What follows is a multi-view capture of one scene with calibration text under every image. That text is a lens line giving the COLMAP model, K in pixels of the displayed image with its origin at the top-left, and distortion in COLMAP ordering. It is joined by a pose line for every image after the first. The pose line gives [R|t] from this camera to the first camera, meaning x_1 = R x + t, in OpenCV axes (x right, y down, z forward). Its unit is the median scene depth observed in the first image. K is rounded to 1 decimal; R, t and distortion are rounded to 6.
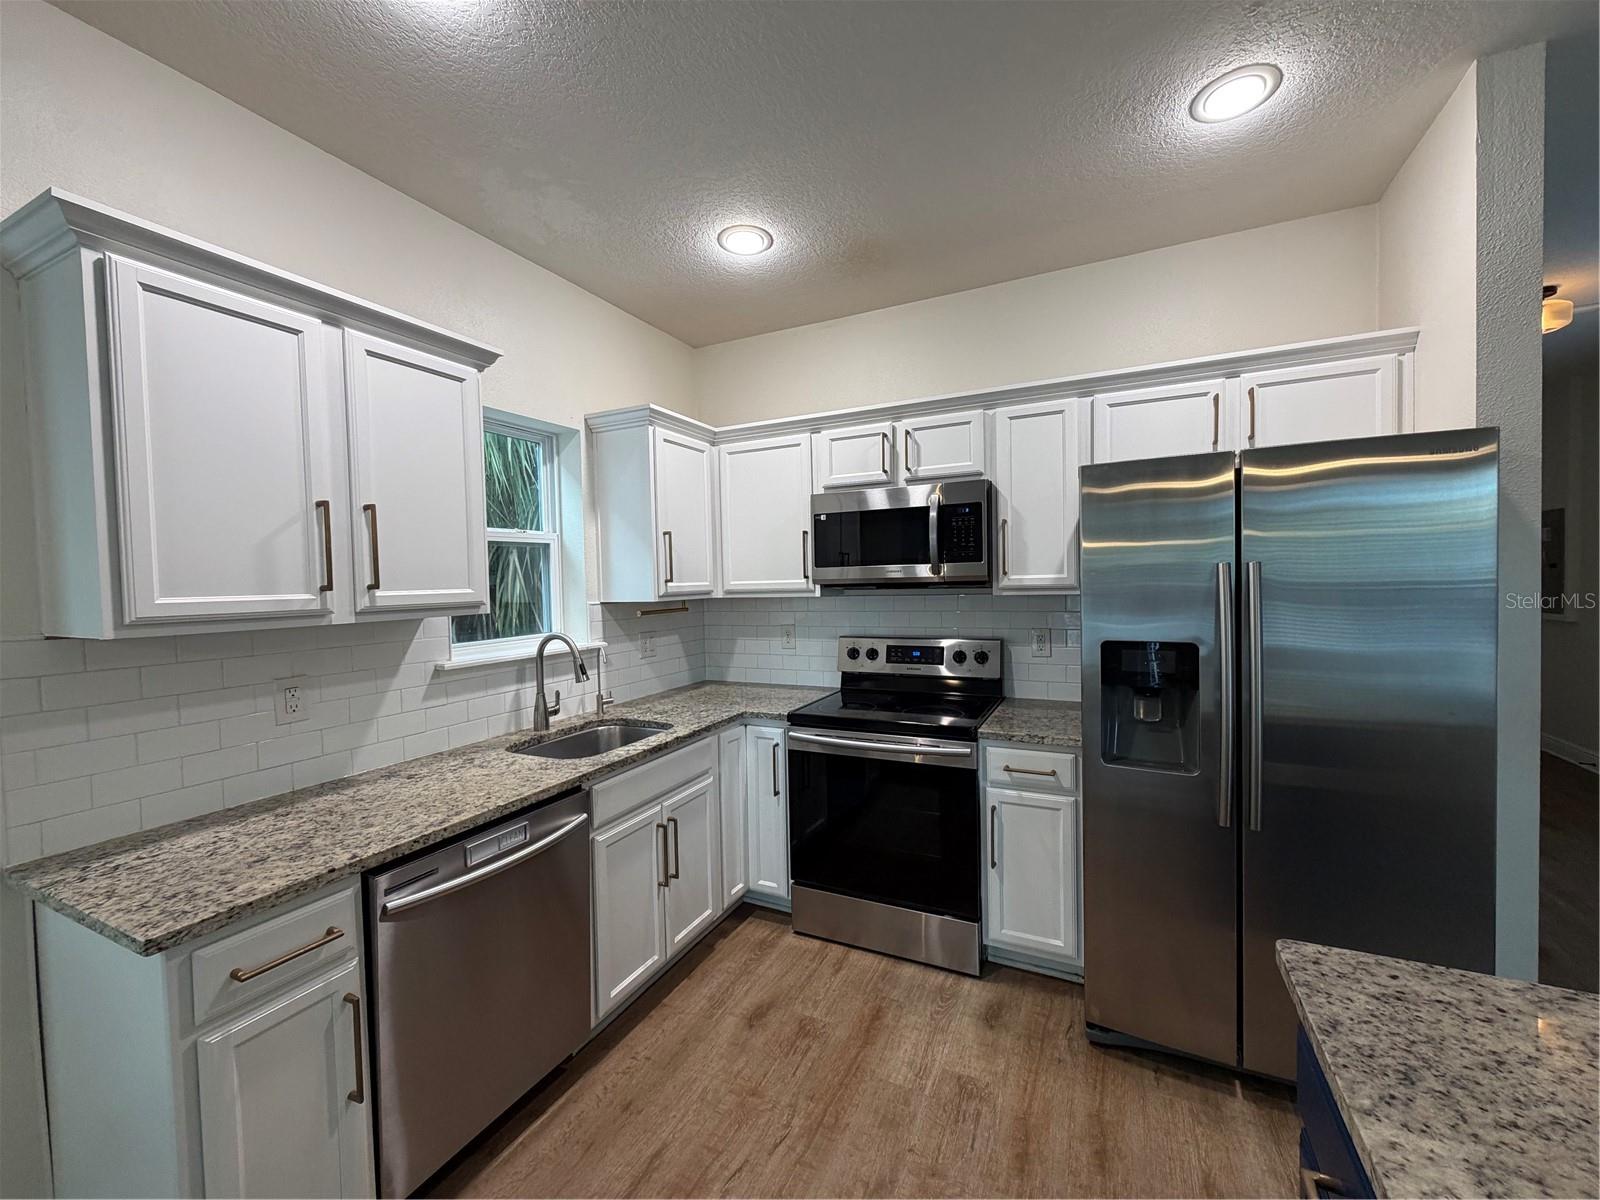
lens RADIAL K [[640.6, 0, 799.1], [0, 640.6, 600.5], [0, 0, 1]] dist [0.000028, -0.000702]
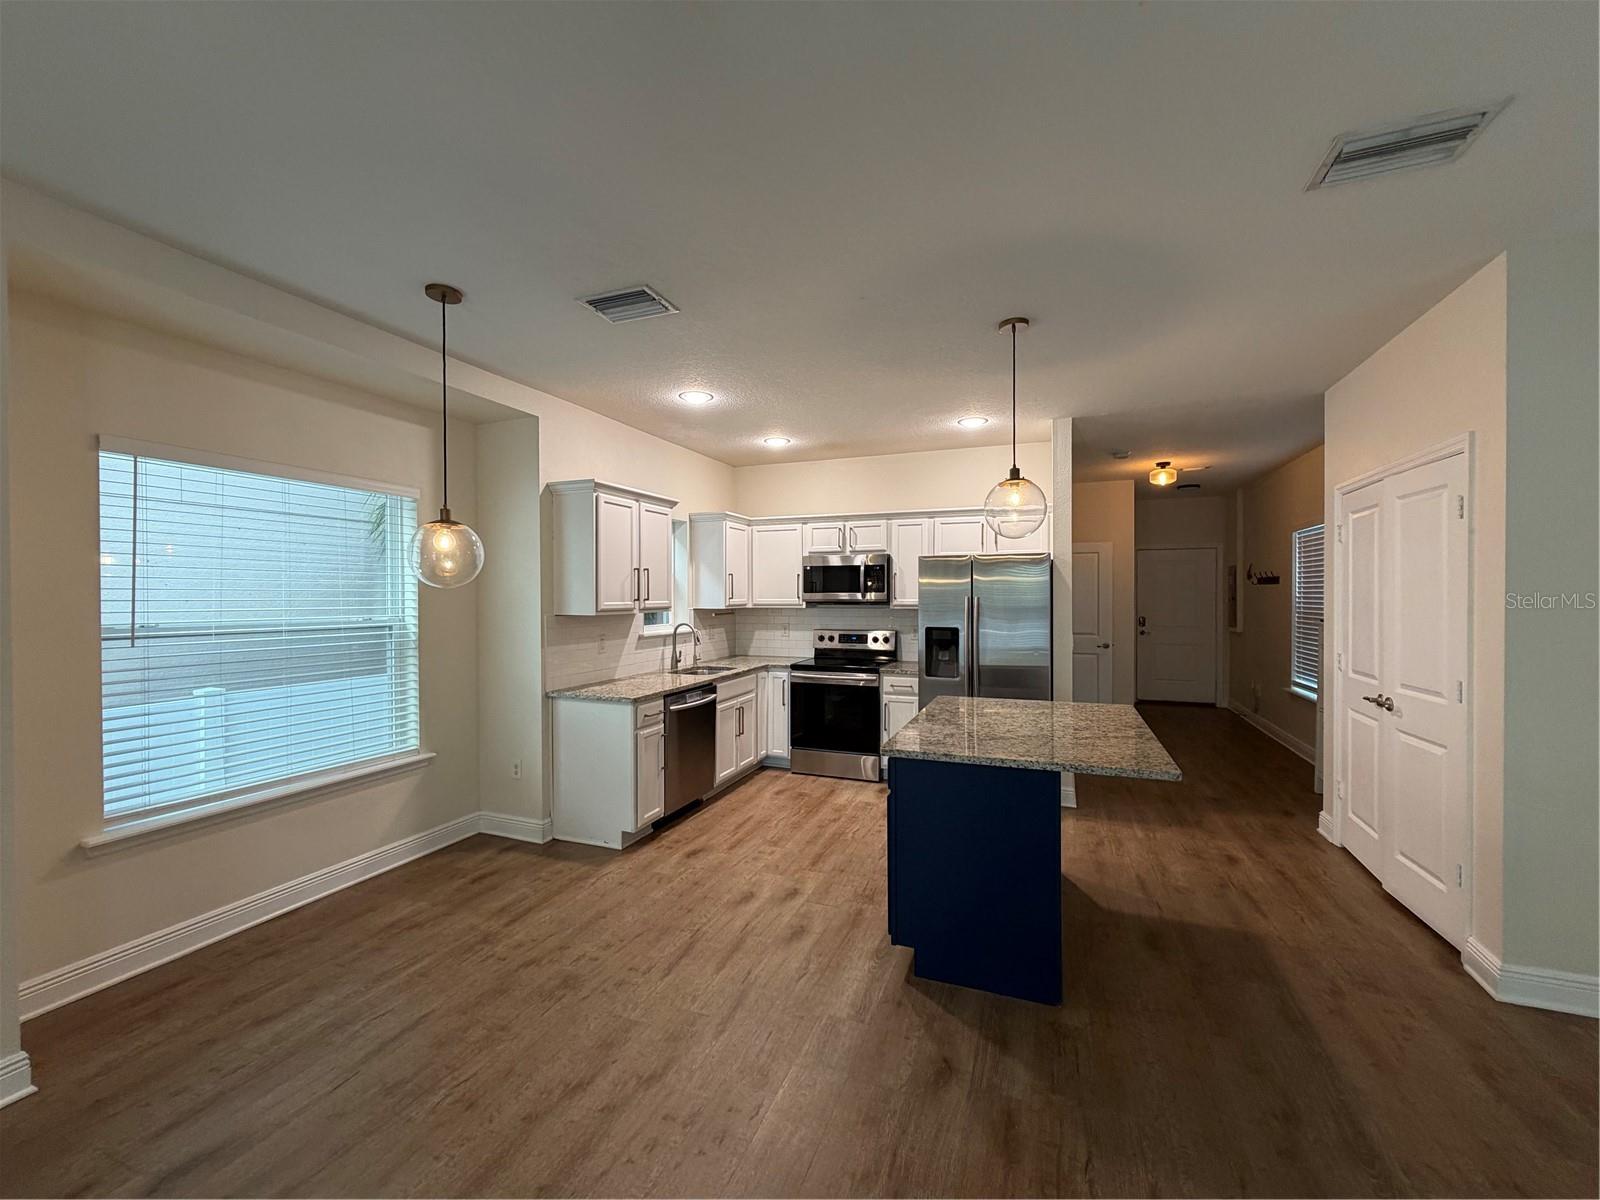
lens RADIAL K [[640.6, 0, 797.2], [0, 640.6, 600.8], [0, 0, 1]] dist [0.000028, -0.000702]
pose [[0.997068, 0.020587, 0.073693, -0.159491], [-0.018762, 0.999502, -0.025376, 0.025570], [-0.074179, 0.023919, 0.996958, -1.099719]]
